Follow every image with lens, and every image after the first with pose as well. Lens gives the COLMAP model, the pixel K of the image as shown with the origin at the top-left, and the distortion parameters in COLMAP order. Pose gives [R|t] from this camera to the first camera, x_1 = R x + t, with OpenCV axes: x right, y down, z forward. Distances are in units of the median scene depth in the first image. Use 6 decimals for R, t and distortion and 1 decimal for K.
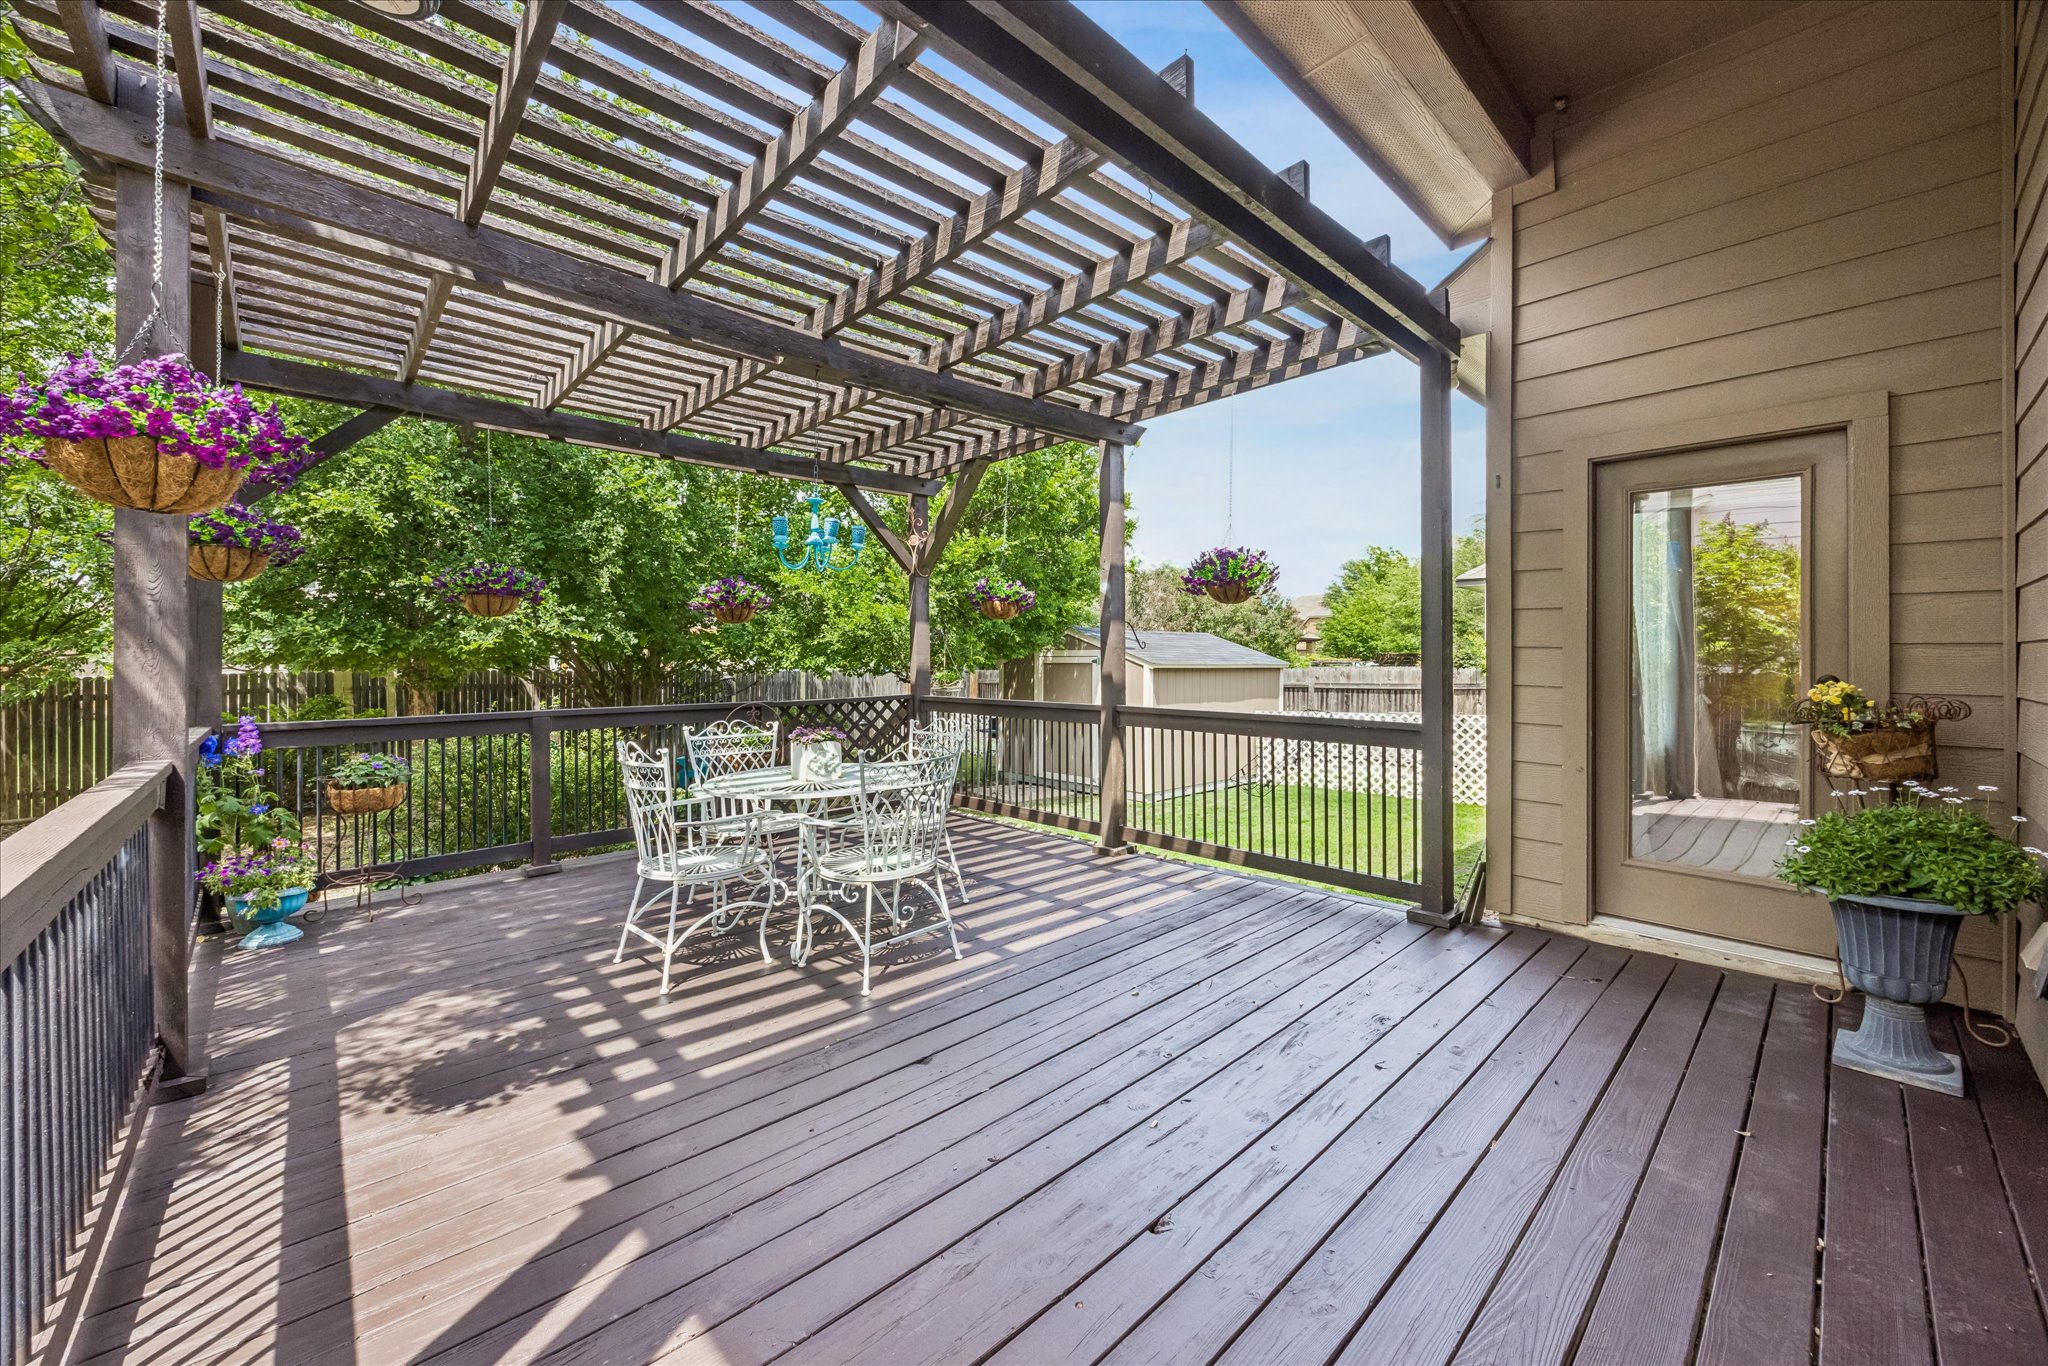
lens RADIAL K [[786.7, 0, 1036.3], [0, 786.7, 667.0], [0, 0, 1]] dist [0.005243, 0.000927]
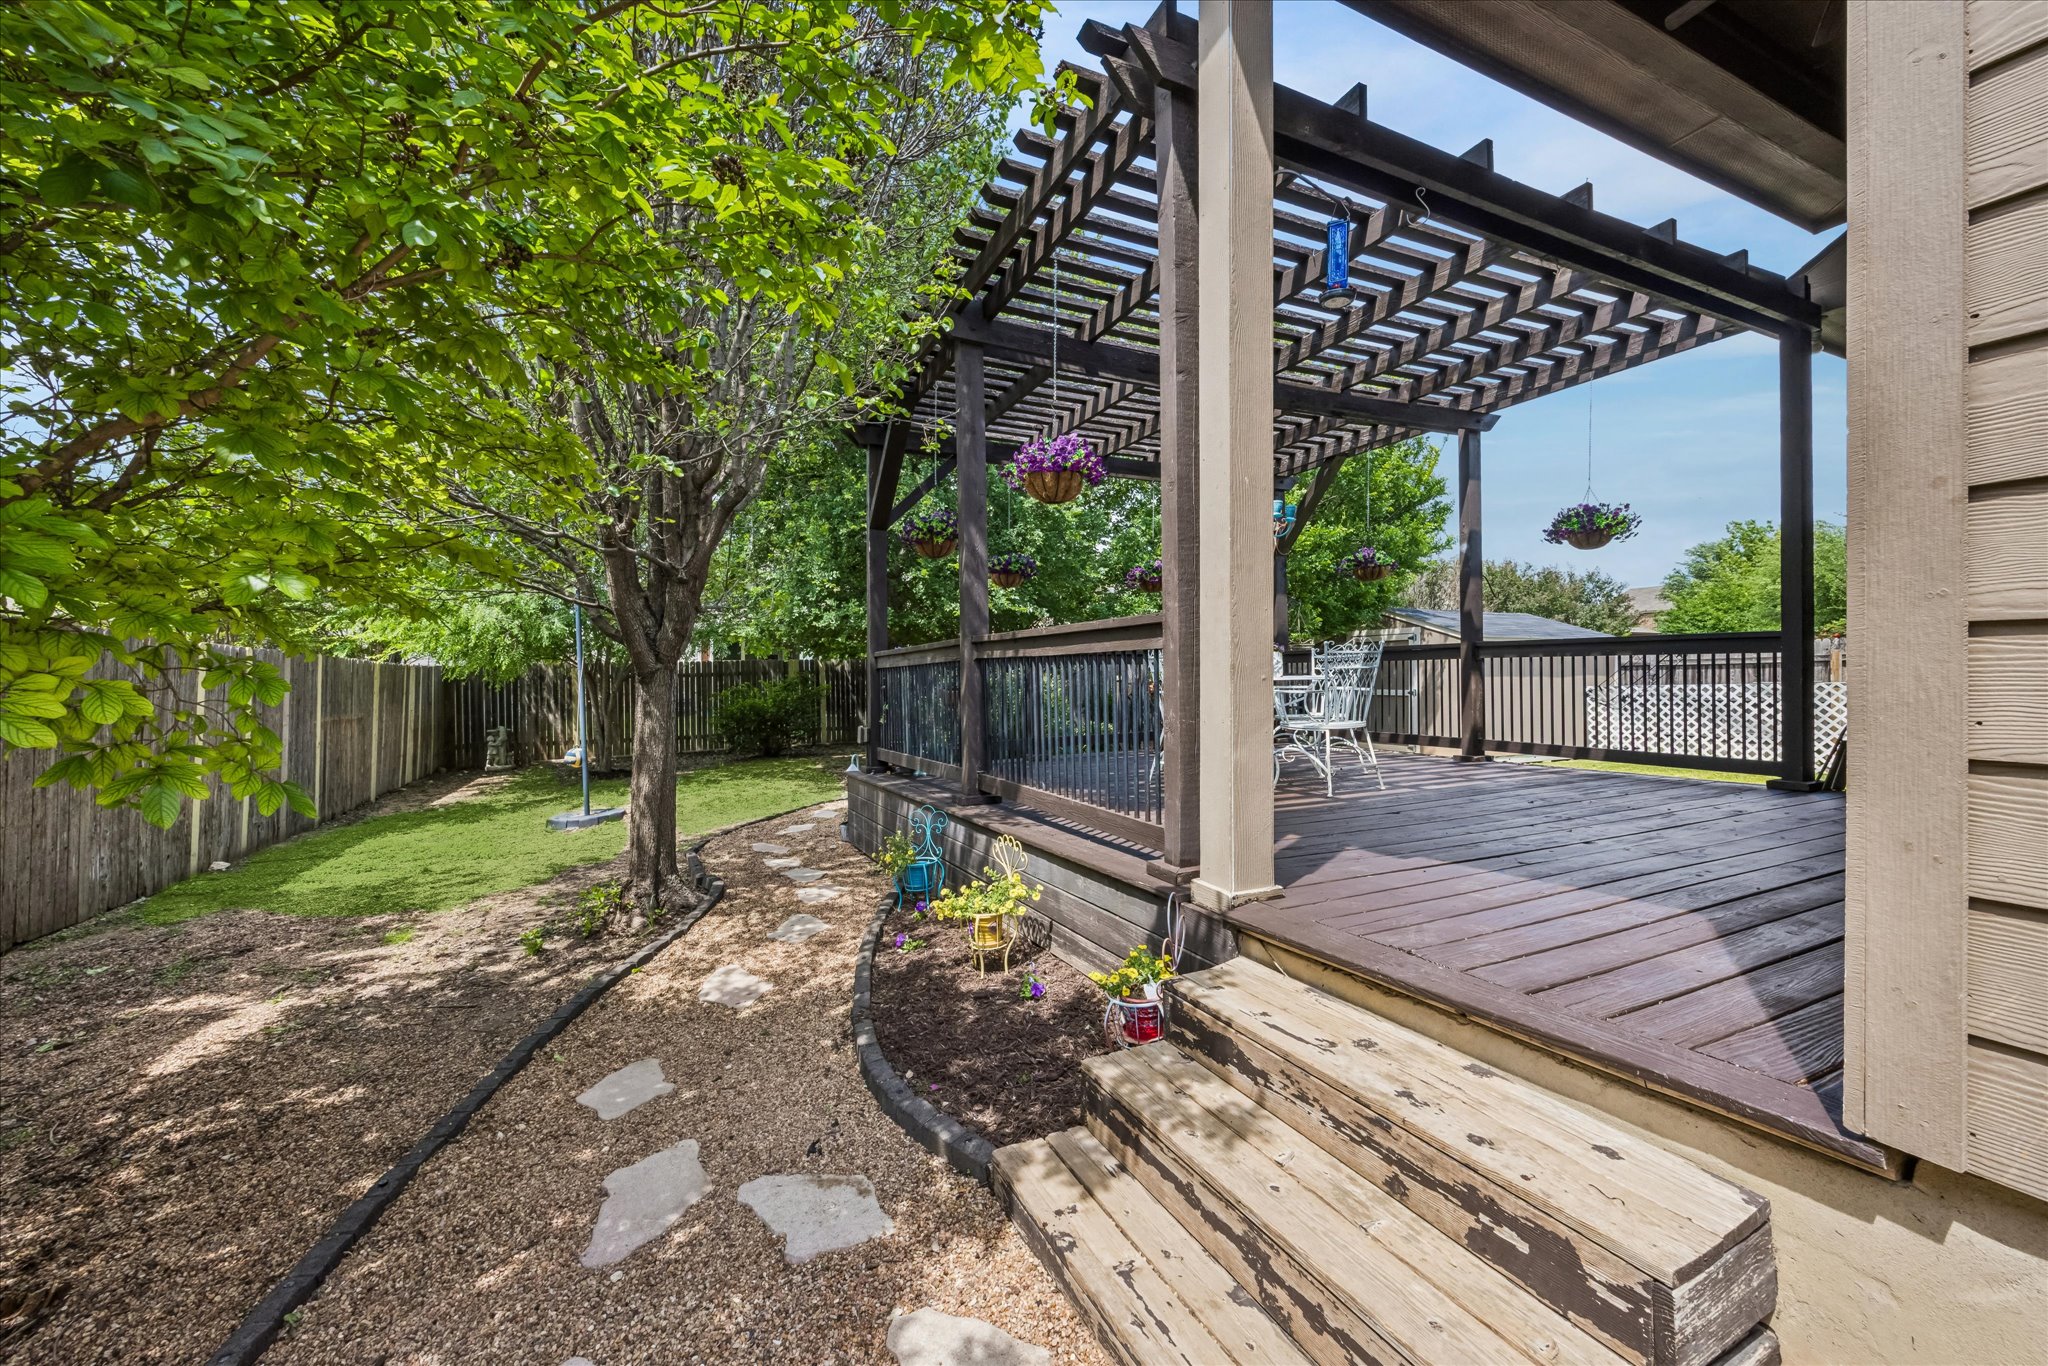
lens RADIAL K [[786.7, 0, 1024.3], [0, 786.7, 679.9], [0, 0, 1]] dist [0.005243, 0.000927]
pose [[0.946787, -0.002535, -0.321850, -0.177533], [0.001882, 0.999995, -0.002340, 0.114286], [0.321855, 0.001609, 0.946788, -0.419049]]
